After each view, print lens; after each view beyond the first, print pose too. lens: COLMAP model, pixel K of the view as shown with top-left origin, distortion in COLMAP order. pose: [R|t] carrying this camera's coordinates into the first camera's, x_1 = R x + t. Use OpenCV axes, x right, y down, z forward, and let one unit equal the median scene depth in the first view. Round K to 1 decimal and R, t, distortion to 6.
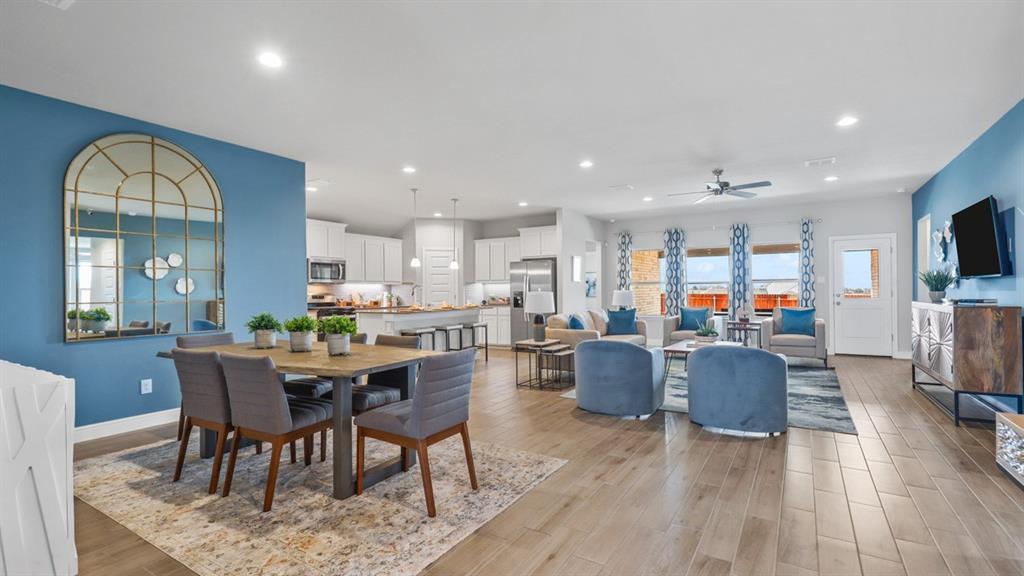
lens RADIAL K [[464.1, 0, 509.4], [0, 464.1, 290.2], [0, 0, 1]] dist [-0.003403, -0.001808]
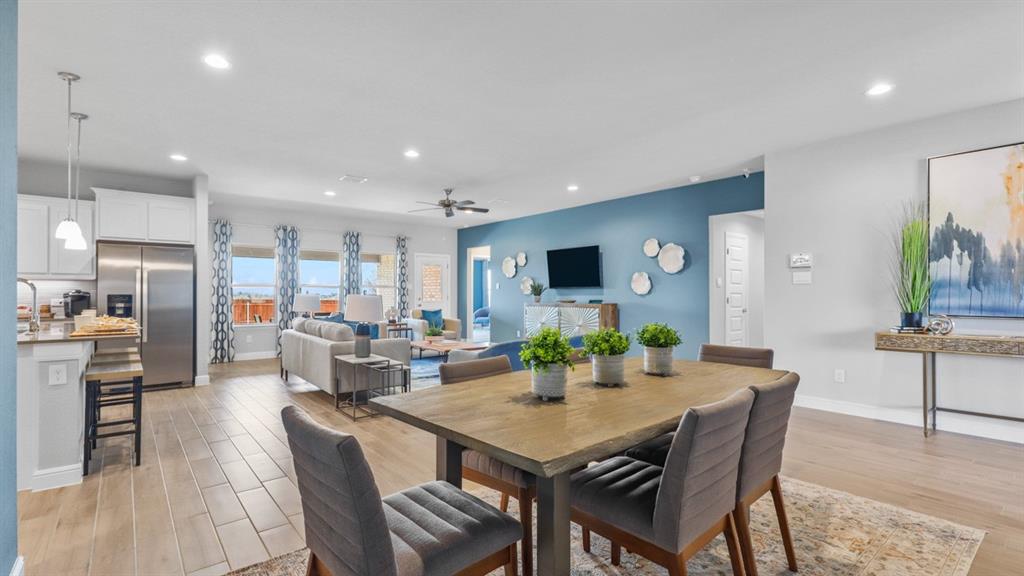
lens RADIAL K [[464.1, 0, 510.8], [0, 464.1, 291.6], [0, 0, 1]] dist [-0.003403, -0.001808]
pose [[0.308545, 0.011933, 0.951135, -0.423079], [-0.003745, 0.999929, -0.011330, 0.004033], [-0.951202, -0.000066, 0.308568, 0.360263]]
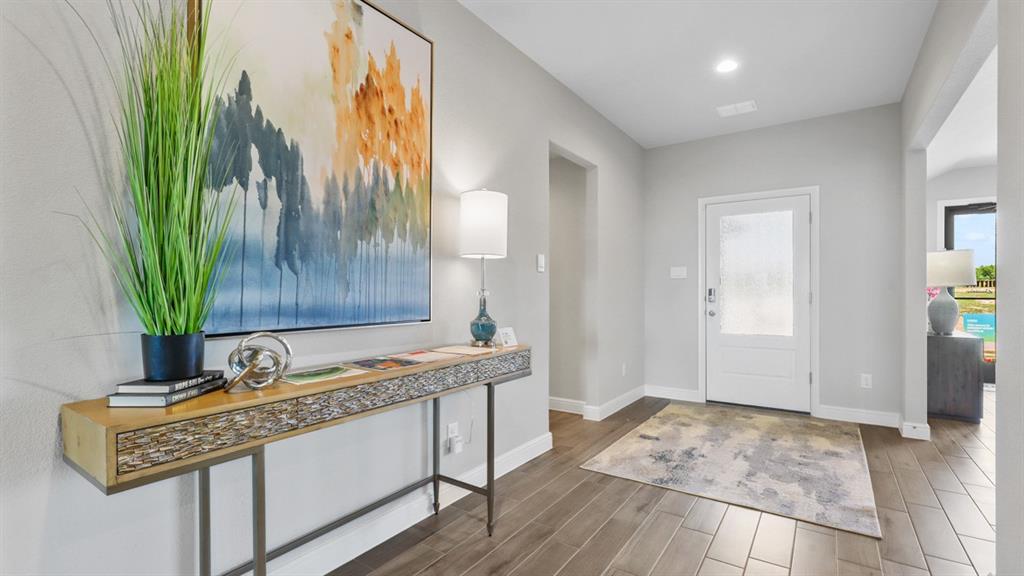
lens RADIAL K [[464.1, 0, 509.5], [0, 464.1, 289.3], [0, 0, 1]] dist [-0.003403, -0.001808]
pose [[-0.999286, 0.007835, 0.036954, 0.046168], [0.007716, 0.999965, -0.003359, 0.005260], [-0.036979, -0.003071, -0.999311, 0.262614]]
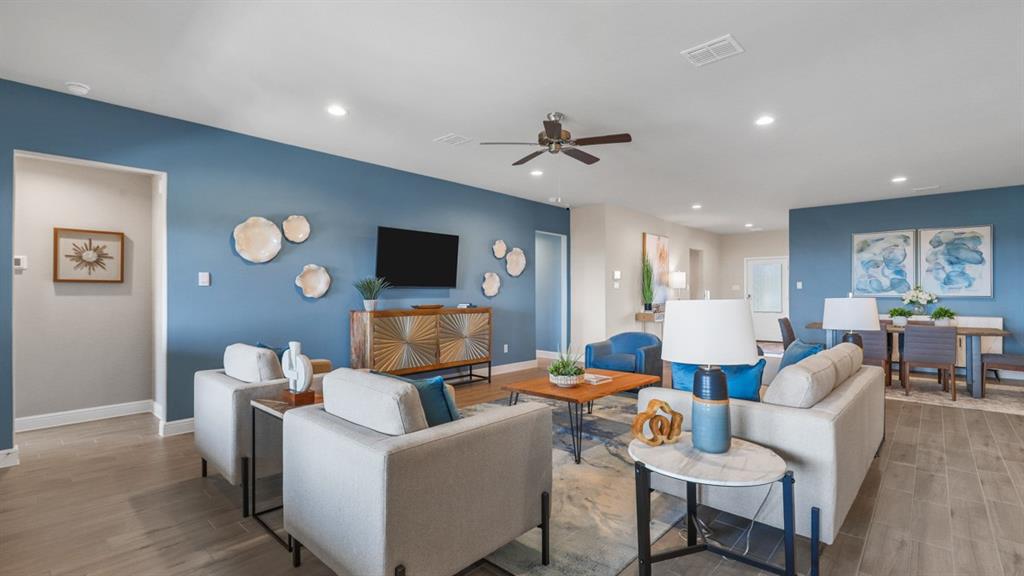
lens RADIAL K [[464.1, 0, 512.2], [0, 464.1, 289.1], [0, 0, 1]] dist [-0.003403, -0.001808]
pose [[-0.984988, 0.013802, 0.172067, 0.288383], [0.011627, 0.999839, -0.013643, -0.001834], [-0.172228, -0.011437, -0.984991, 1.192517]]
